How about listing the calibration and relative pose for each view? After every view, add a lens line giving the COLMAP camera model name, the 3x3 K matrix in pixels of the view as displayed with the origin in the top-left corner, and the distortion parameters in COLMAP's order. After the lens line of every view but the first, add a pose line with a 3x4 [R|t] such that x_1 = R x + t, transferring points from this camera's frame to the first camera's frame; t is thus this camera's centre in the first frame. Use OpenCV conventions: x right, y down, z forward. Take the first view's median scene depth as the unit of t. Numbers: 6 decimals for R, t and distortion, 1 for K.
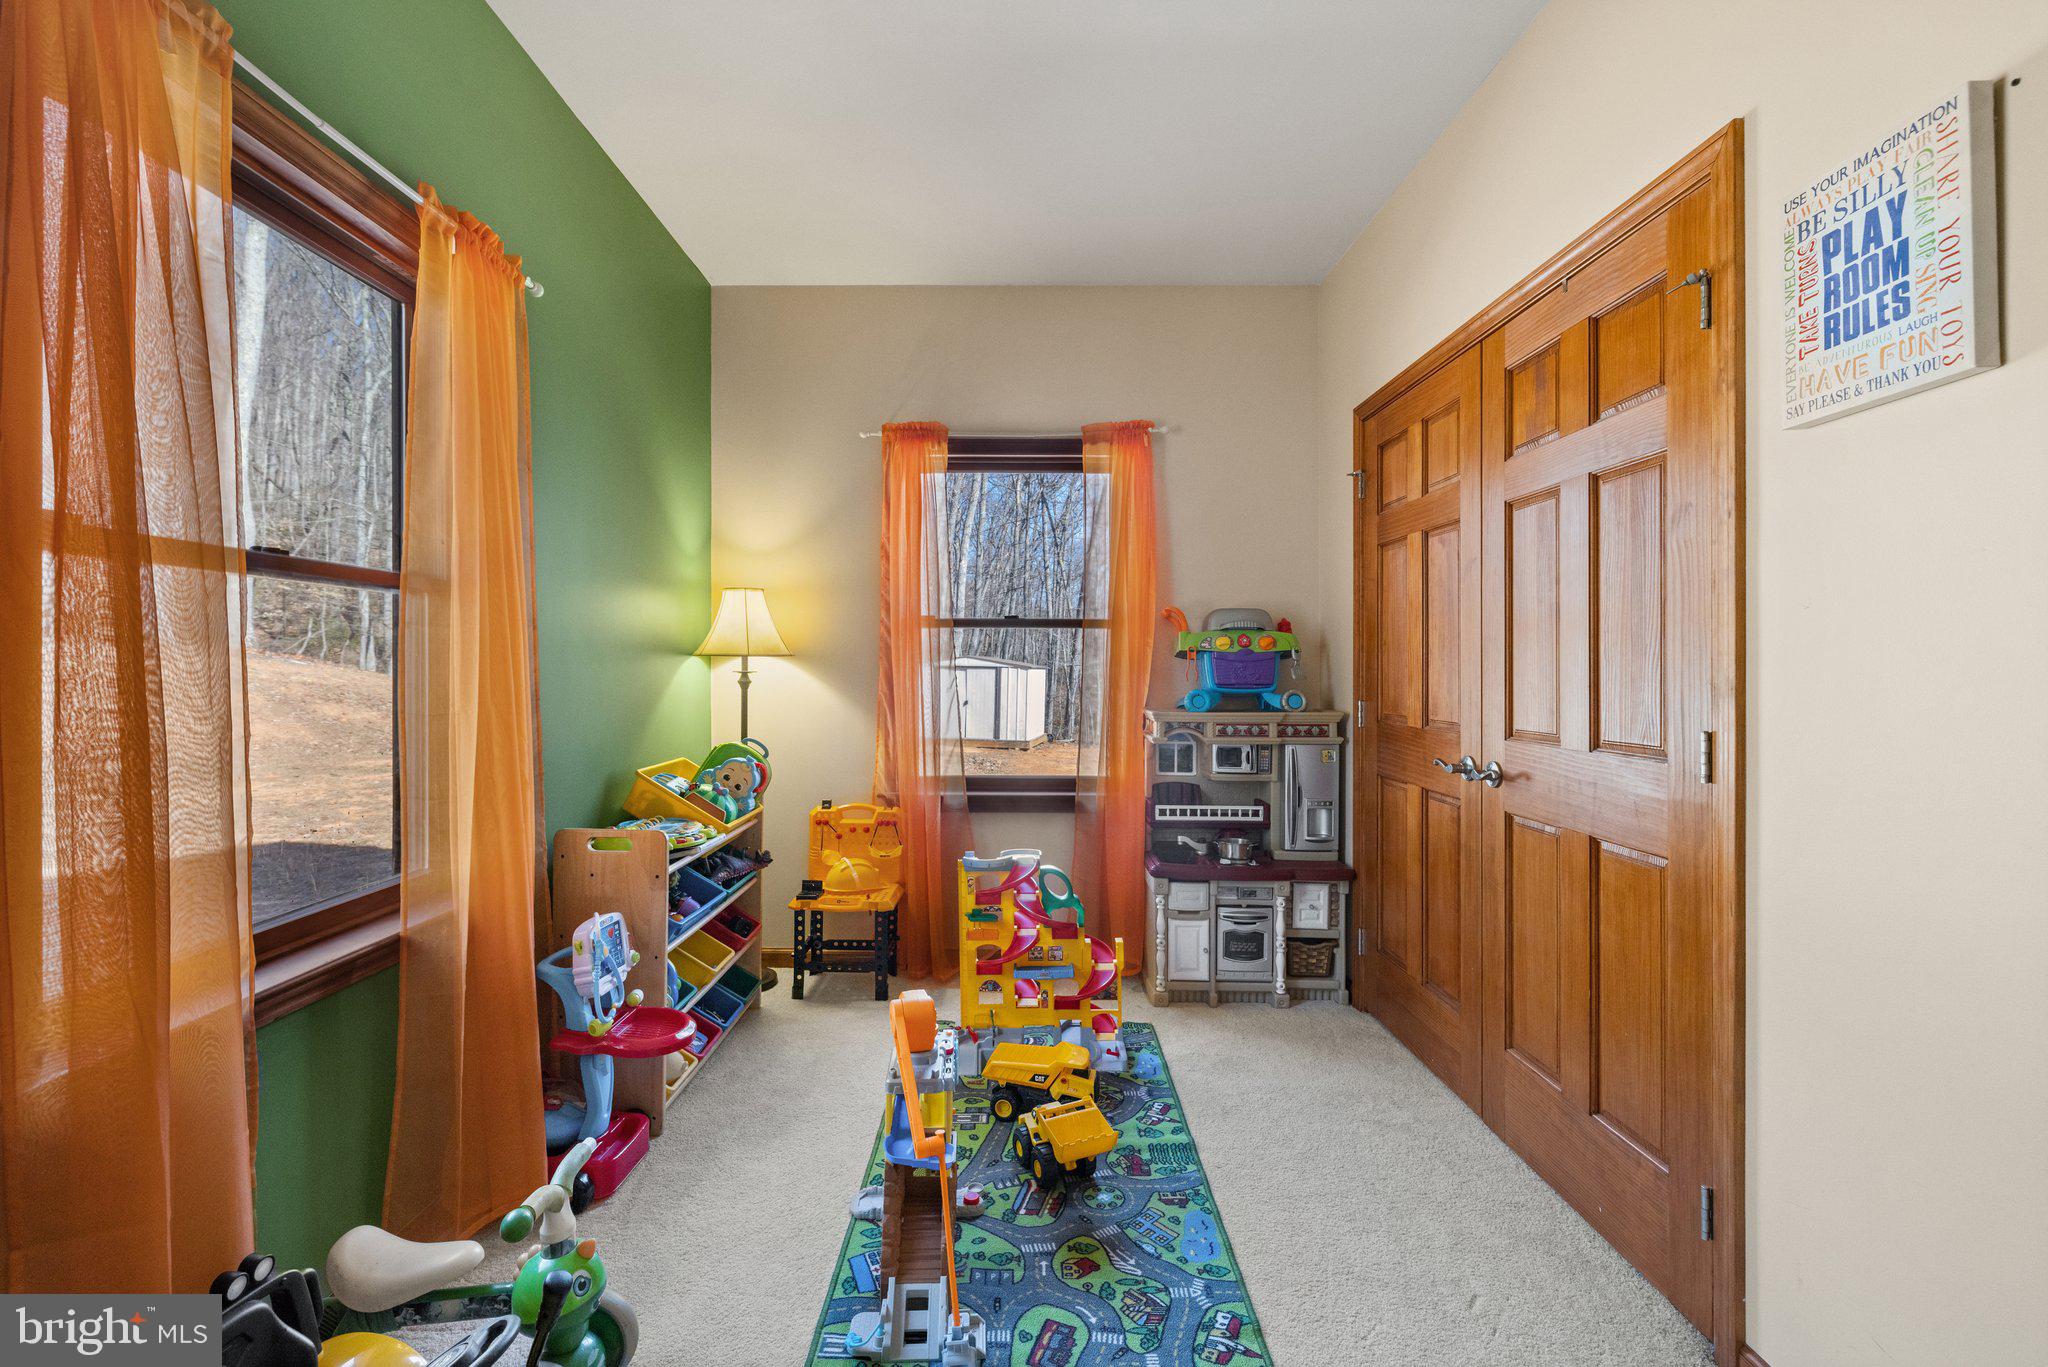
lens RADIAL K [[880.3, 0, 1026.9], [0, 880.3, 676.5], [0, 0, 1]] dist [0.002989, 0.000062]
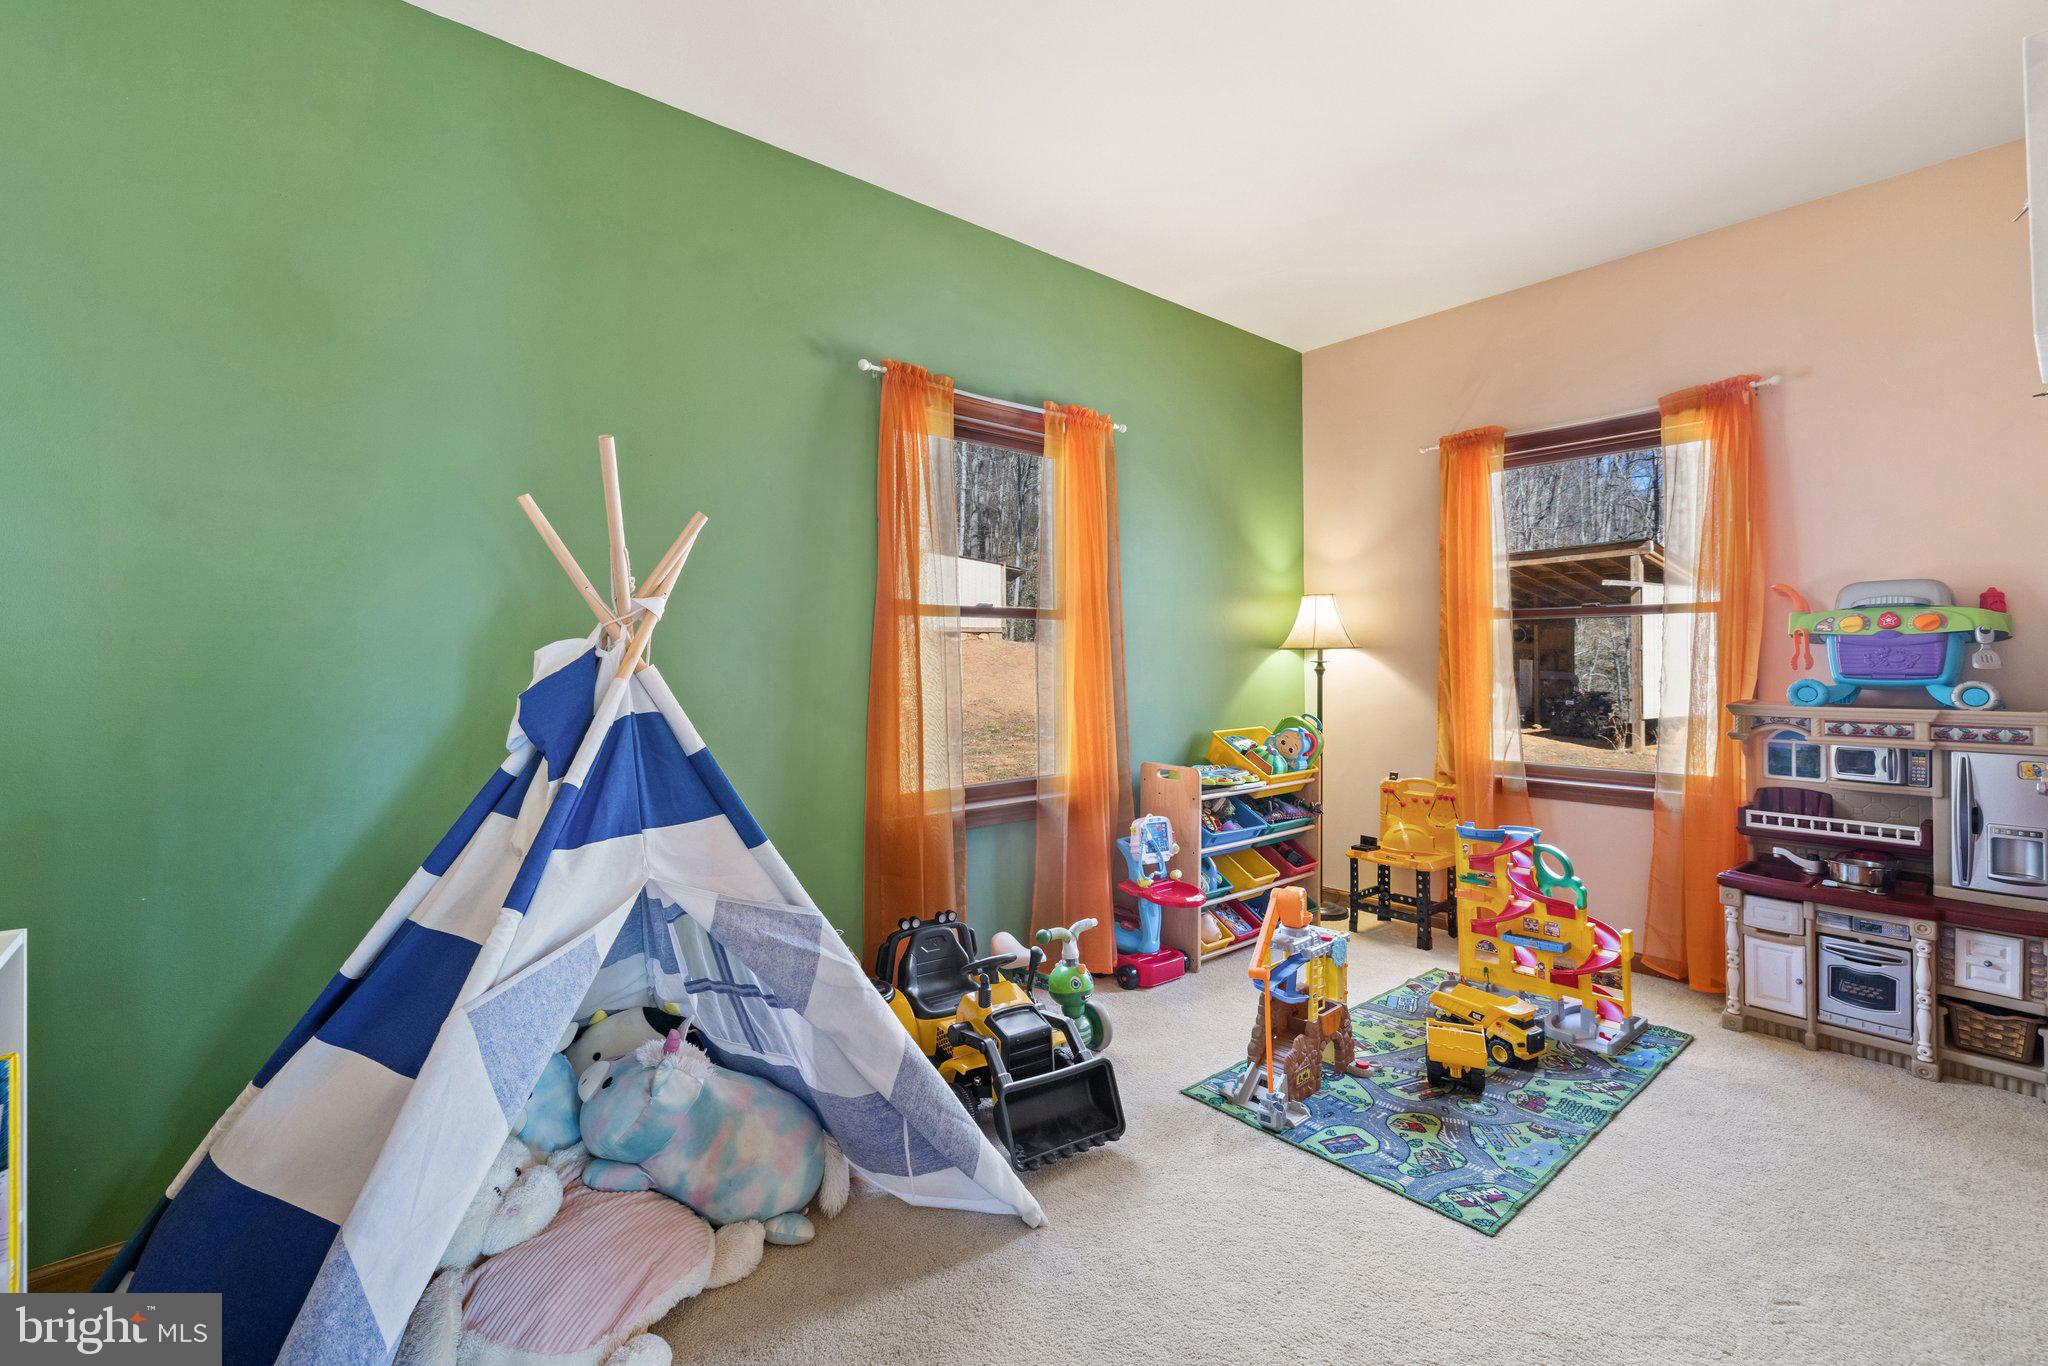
lens RADIAL K [[857.7, 0, 1020.7], [0, 857.7, 676.5], [0, 0, 1]] dist [-0.001706, 0.002358]
pose [[0.668628, 0.007941, -0.743555, 0.311535], [0.000459, 0.999938, 0.011093, 0.001923], [0.743597, -0.007758, 0.668583, -0.127338]]
